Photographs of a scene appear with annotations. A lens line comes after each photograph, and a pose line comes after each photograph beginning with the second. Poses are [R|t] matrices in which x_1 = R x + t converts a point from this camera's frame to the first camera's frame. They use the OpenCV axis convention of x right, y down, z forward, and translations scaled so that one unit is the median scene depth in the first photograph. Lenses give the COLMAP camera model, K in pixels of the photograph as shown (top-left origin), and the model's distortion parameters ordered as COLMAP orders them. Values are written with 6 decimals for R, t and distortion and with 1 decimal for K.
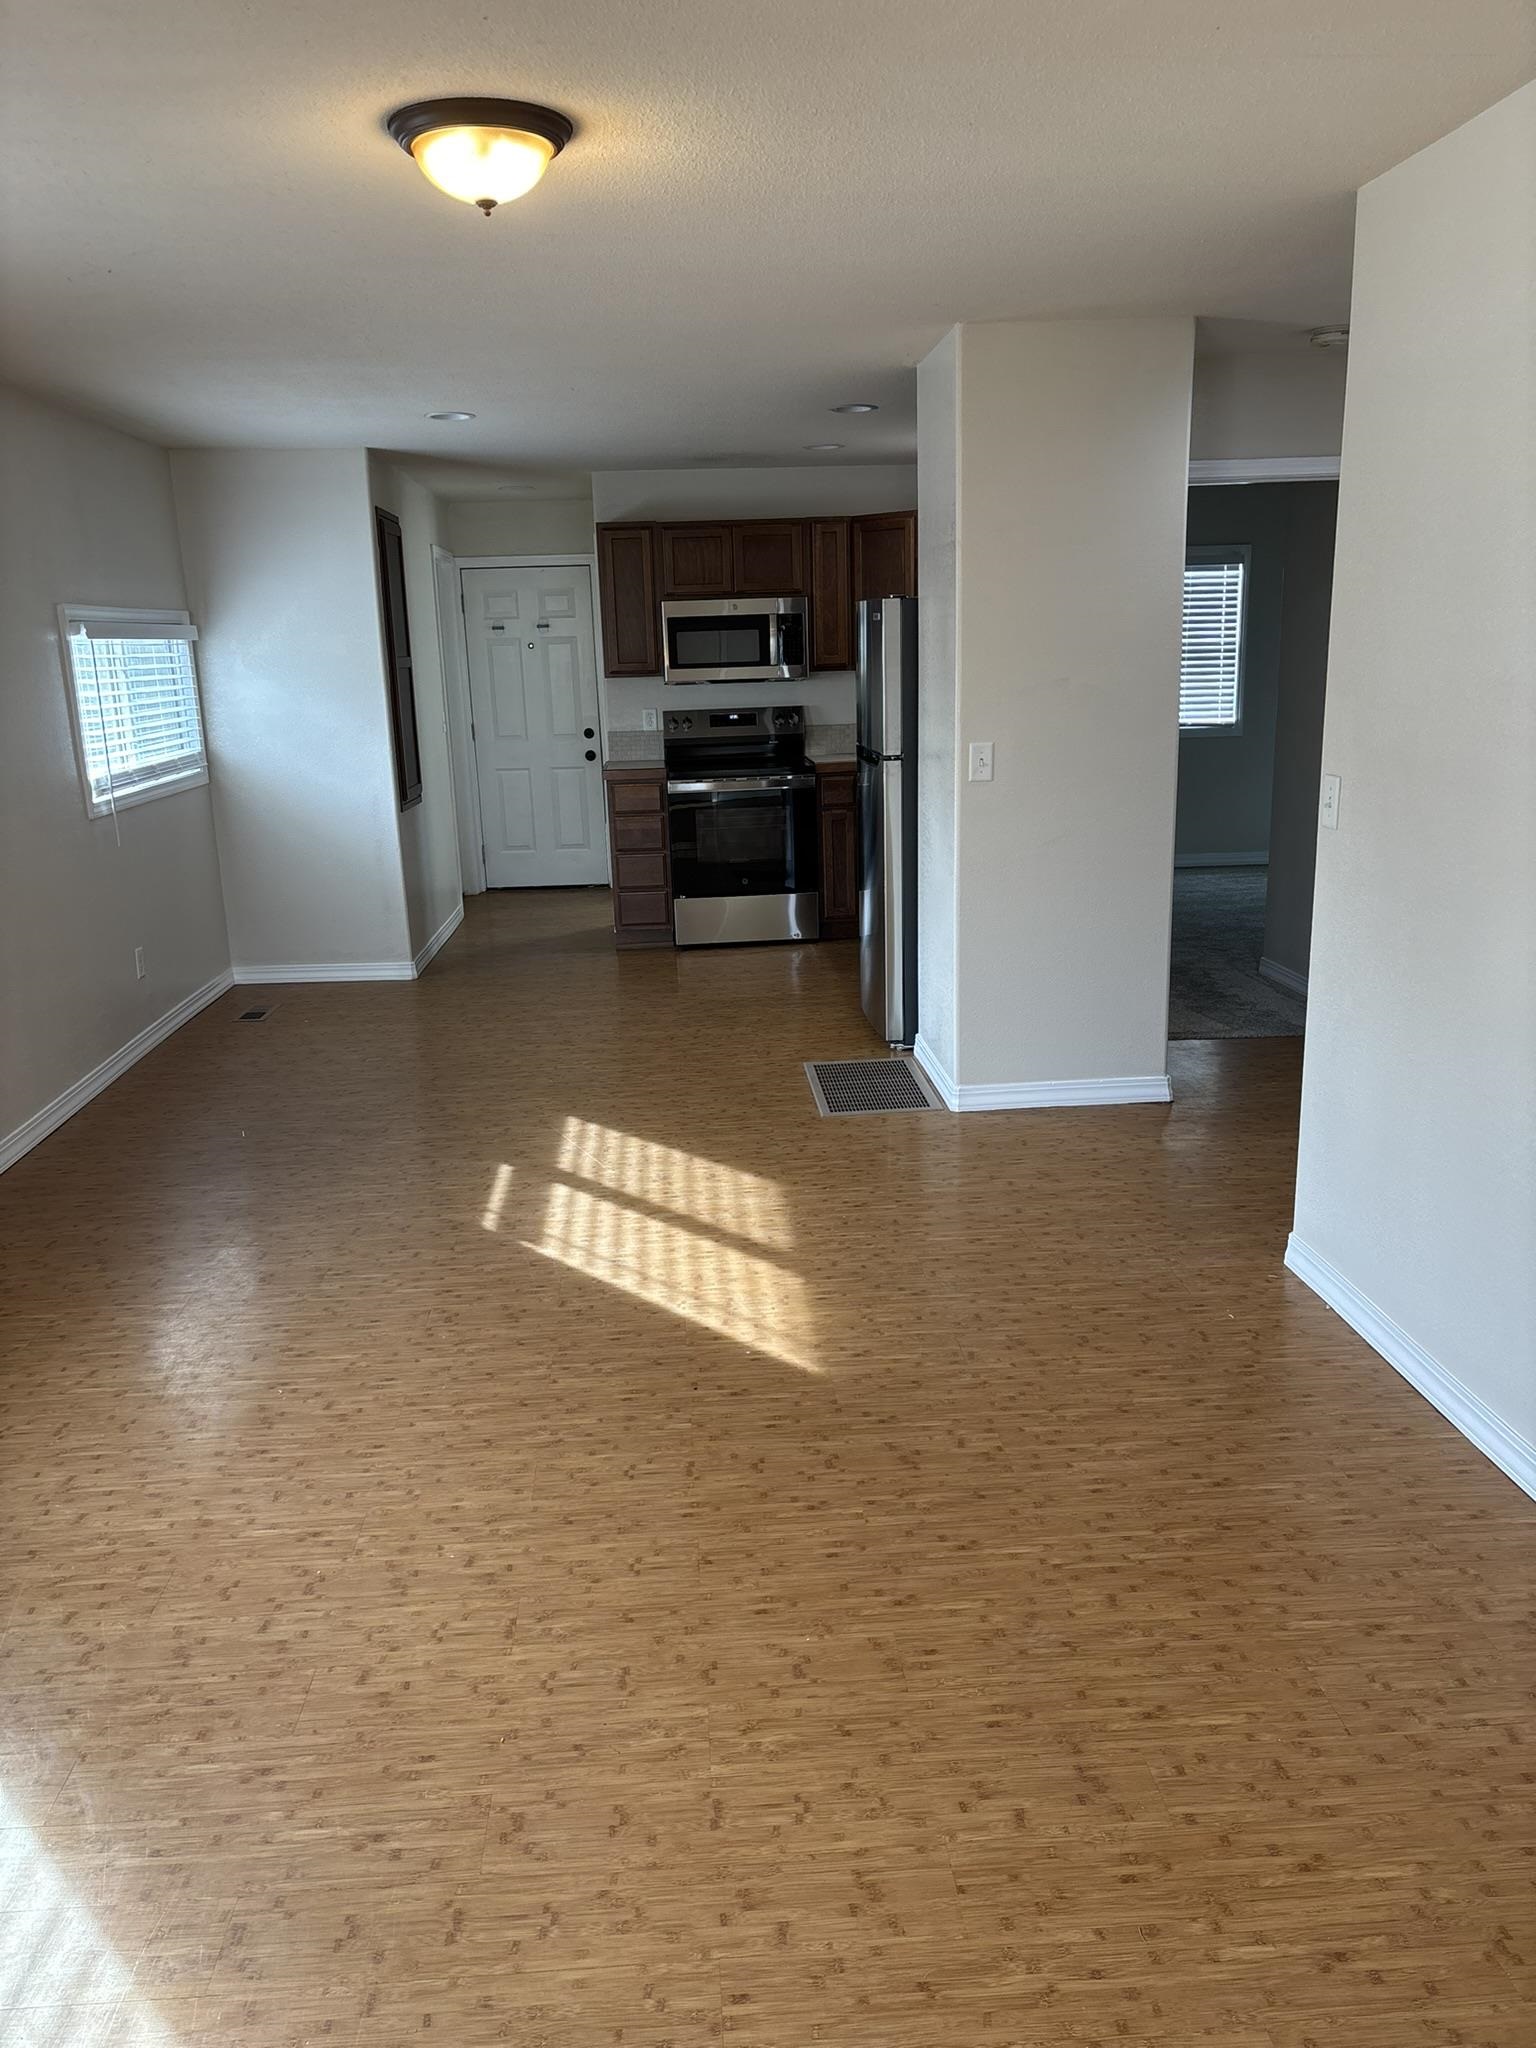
lens RADIAL K [[1537.4, 0, 768.0], [0, 1537.4, 1024.0], [0, 0, 1]] dist [0.083122, -0.090515]
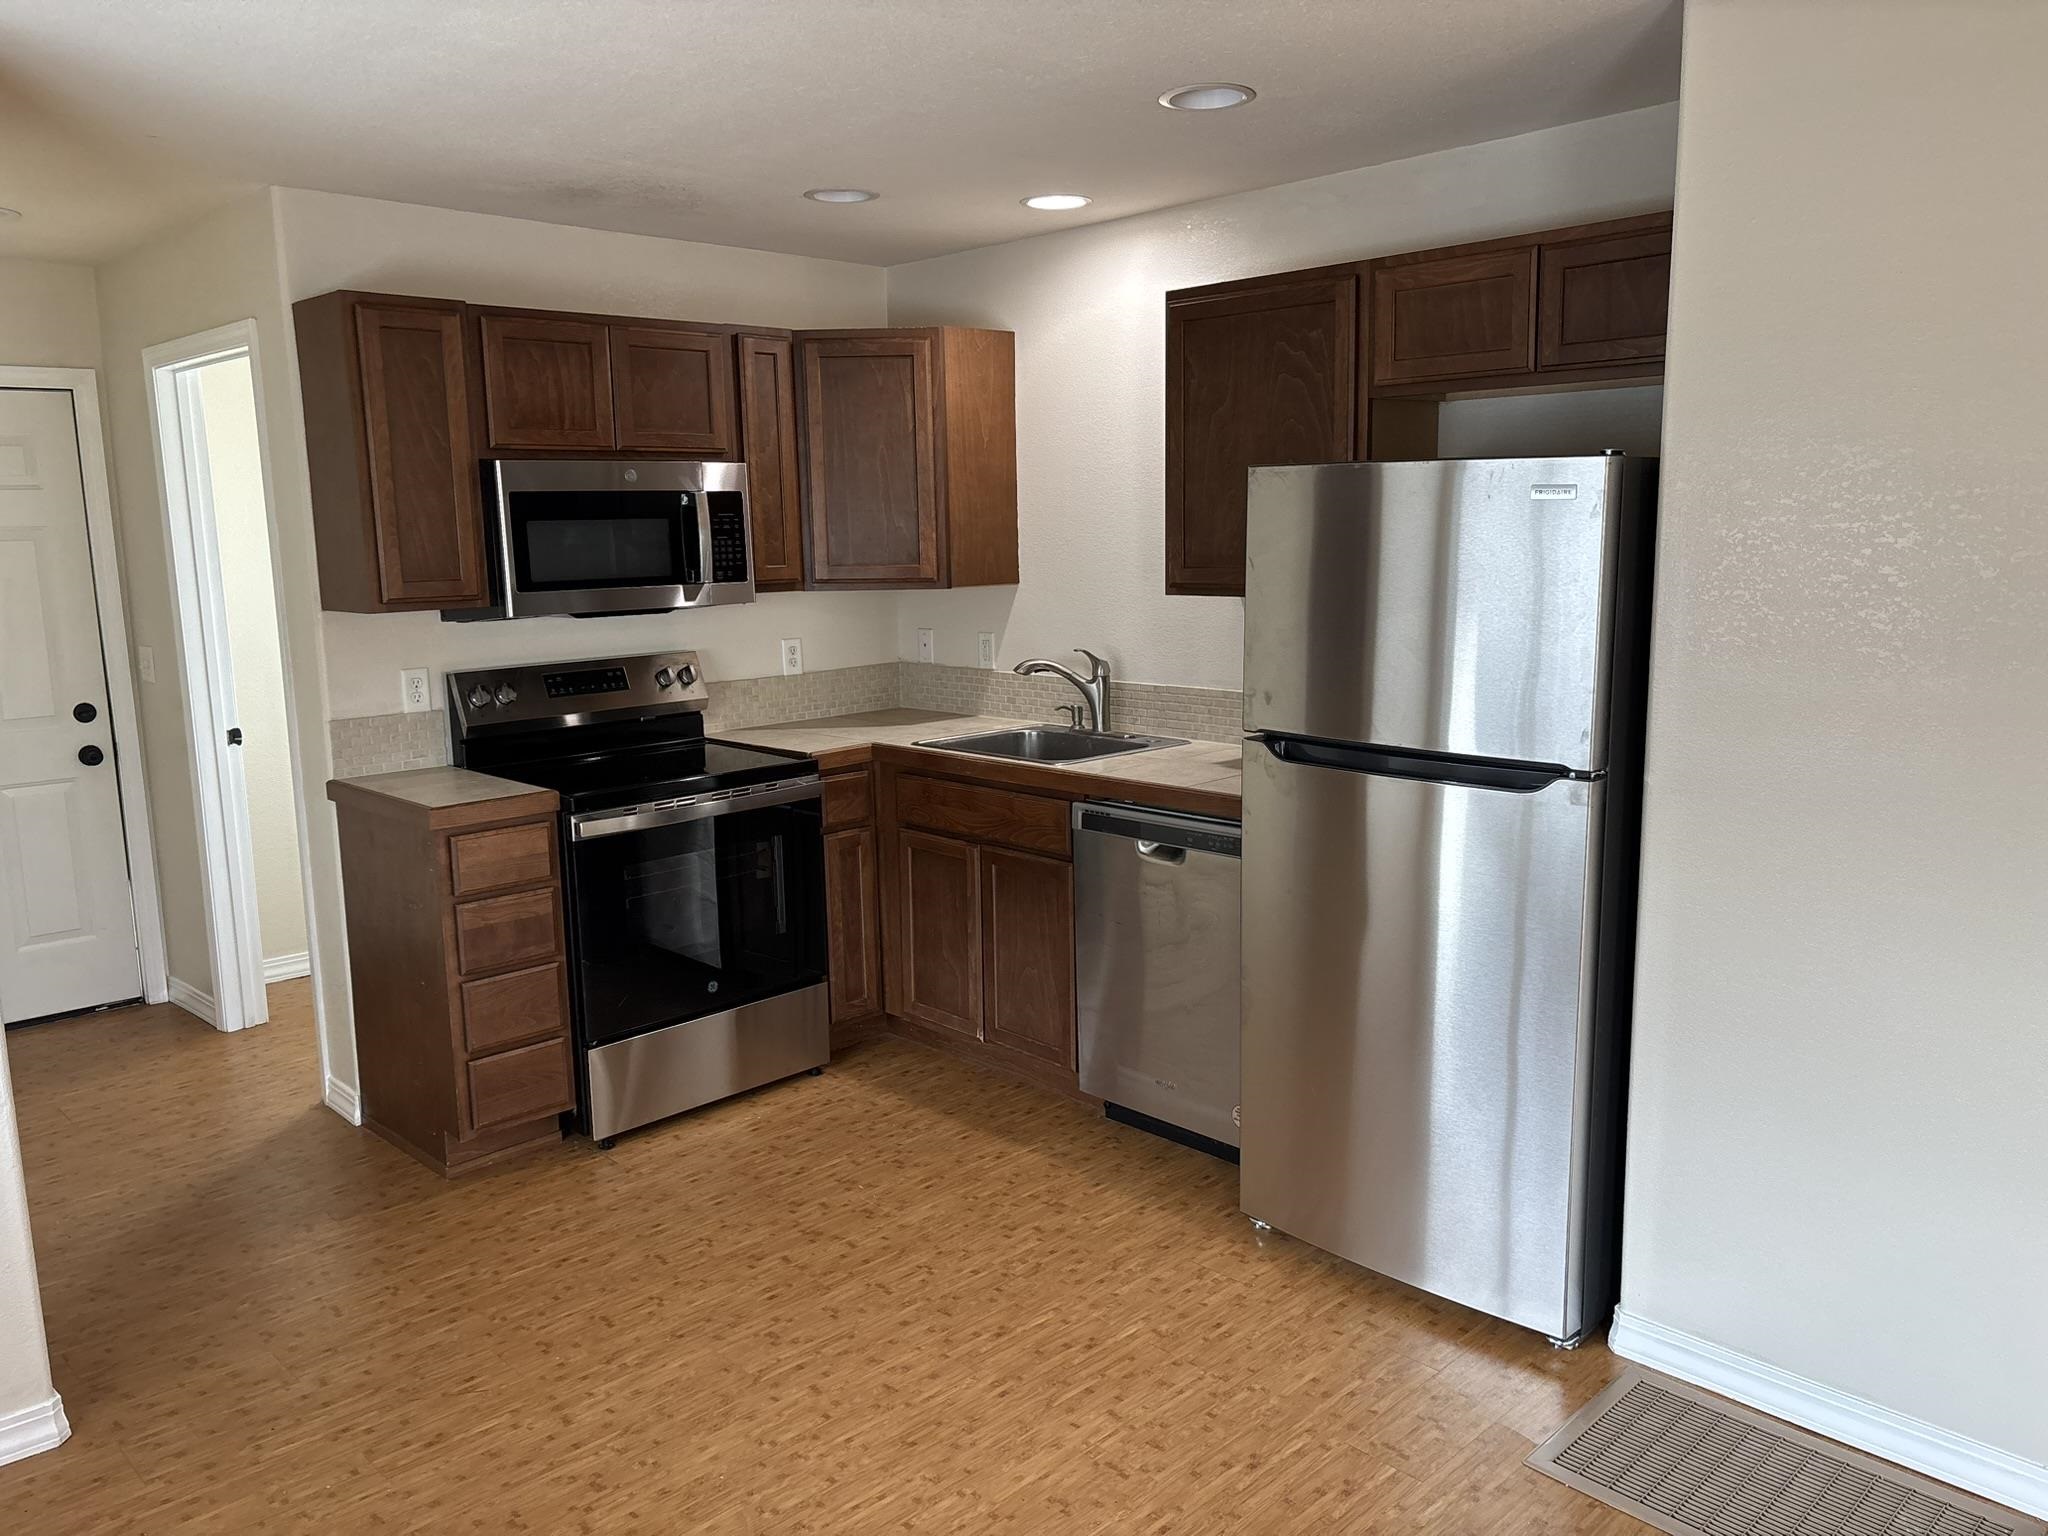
lens RADIAL K [[1537.4, 0, 1024.0], [0, 1537.4, 768.0], [0, 0, 1]] dist [0.083122, -0.090515]
pose [[0.772386, -0.090730, 0.628639, -0.257030], [0.151399, 0.987516, -0.043492, -0.127745], [-0.616845, 0.128768, 0.776480, 0.518667]]
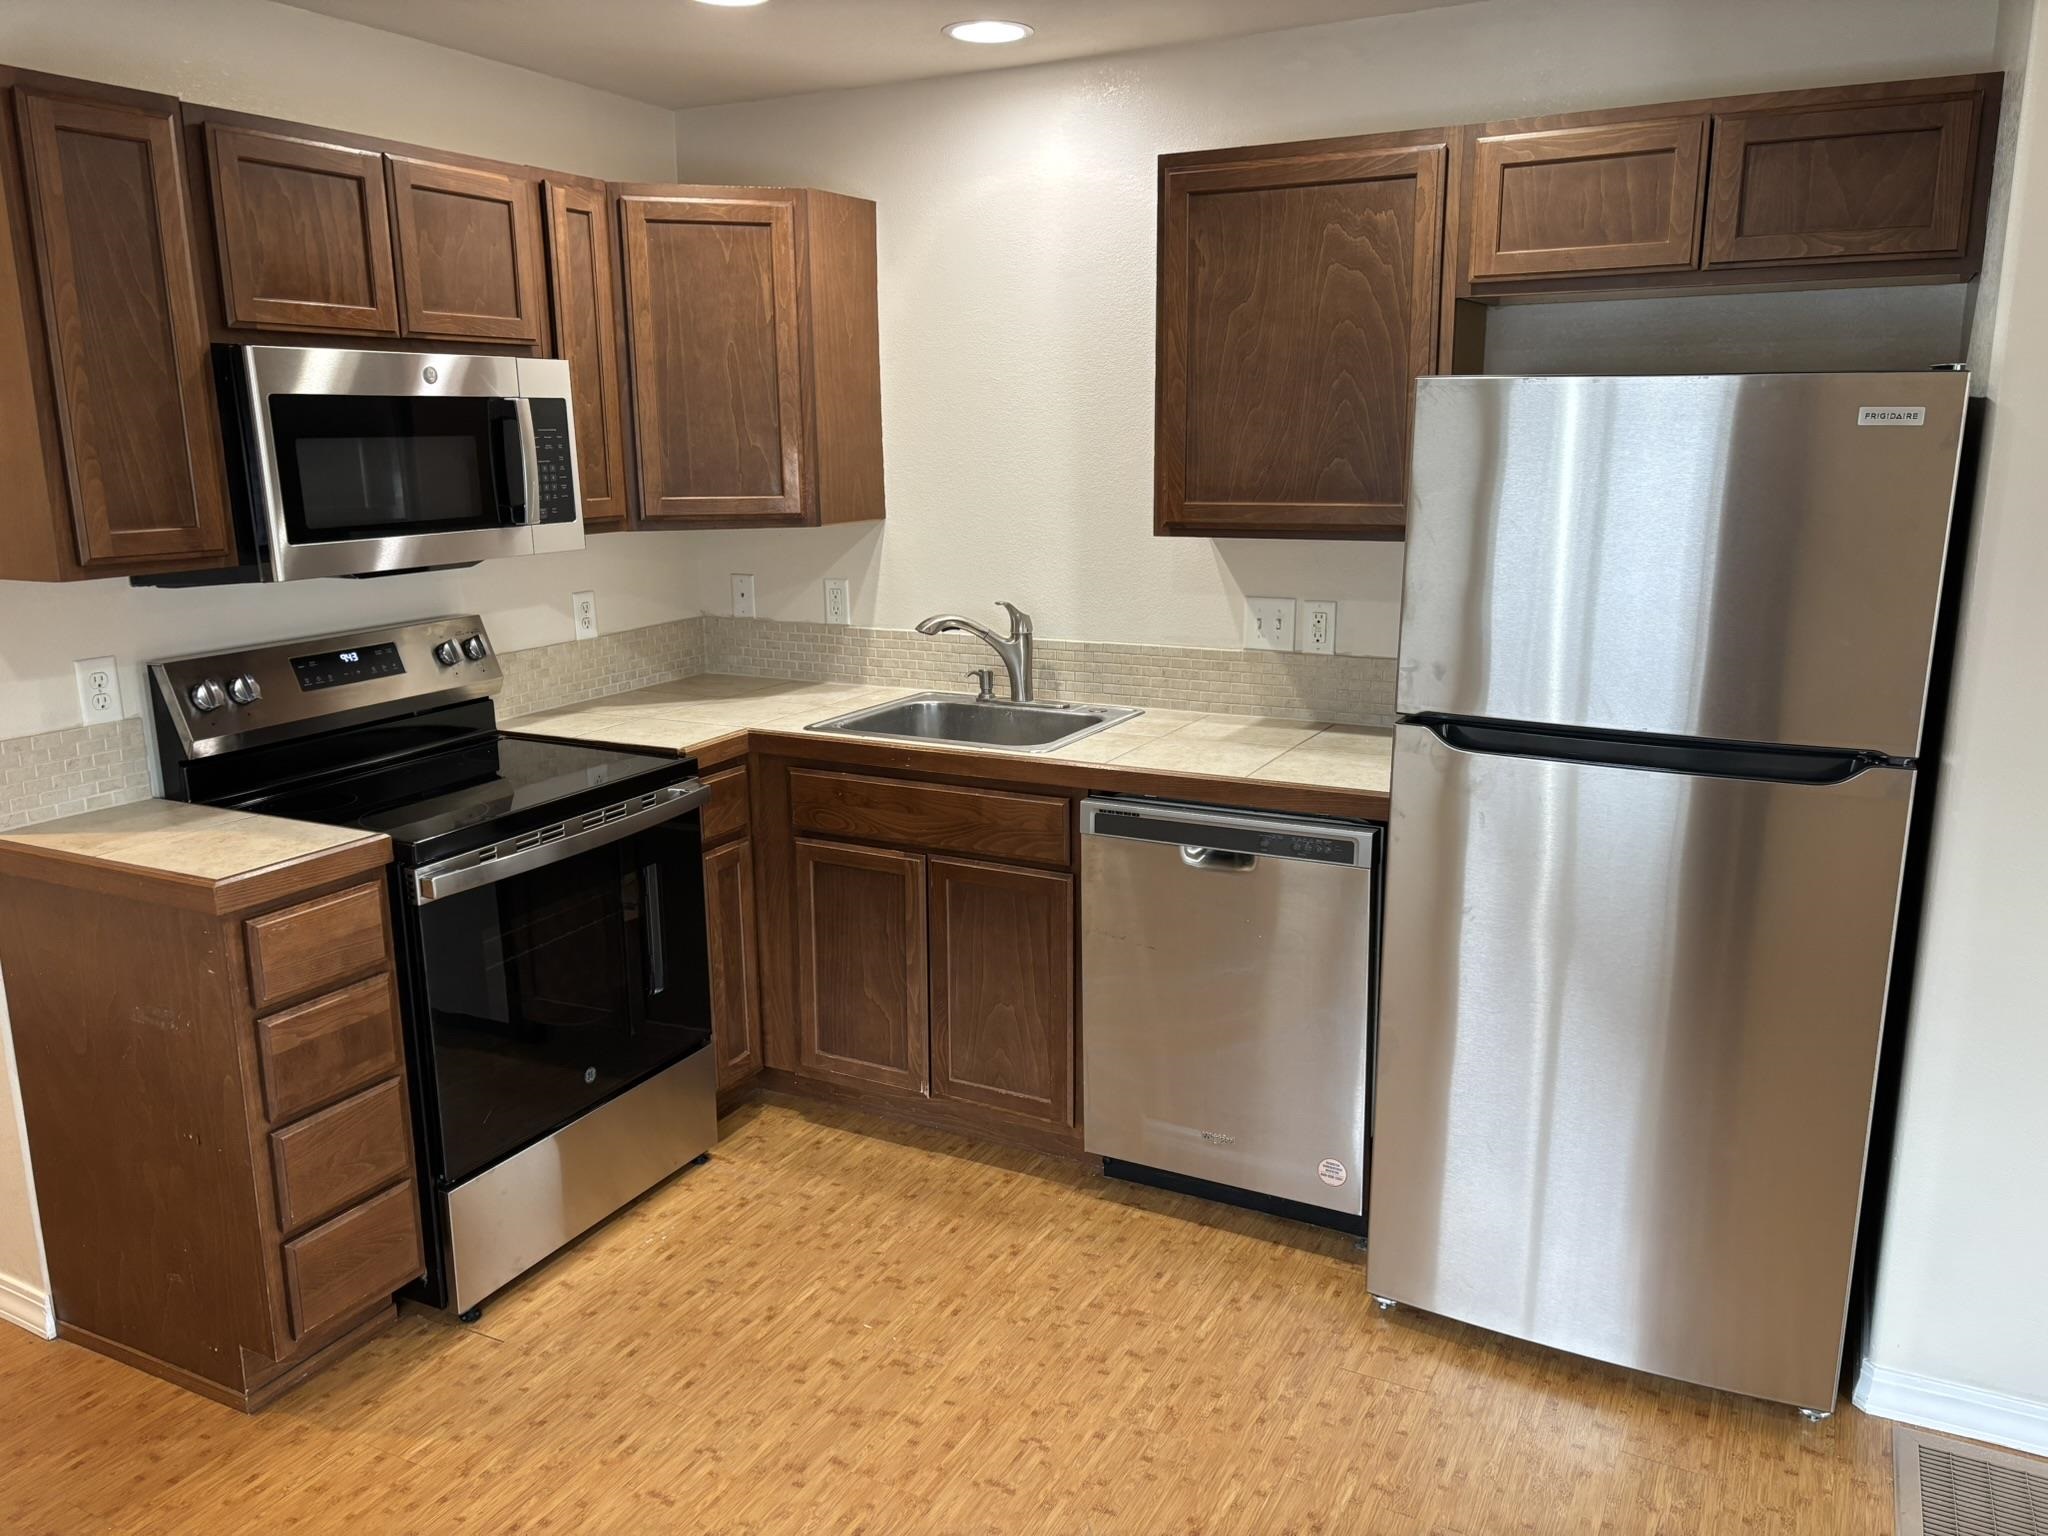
lens RADIAL K [[1545.6, 0, 1025.1], [0, 1545.6, 759.2], [0, 0, 1]] dist [0.039635, 0.002285]
pose [[0.528673, -0.158982, 0.833804, -0.270663], [0.199040, 0.978134, 0.060300, -0.172830], [-0.825159, 0.134081, 0.548757, 0.686975]]
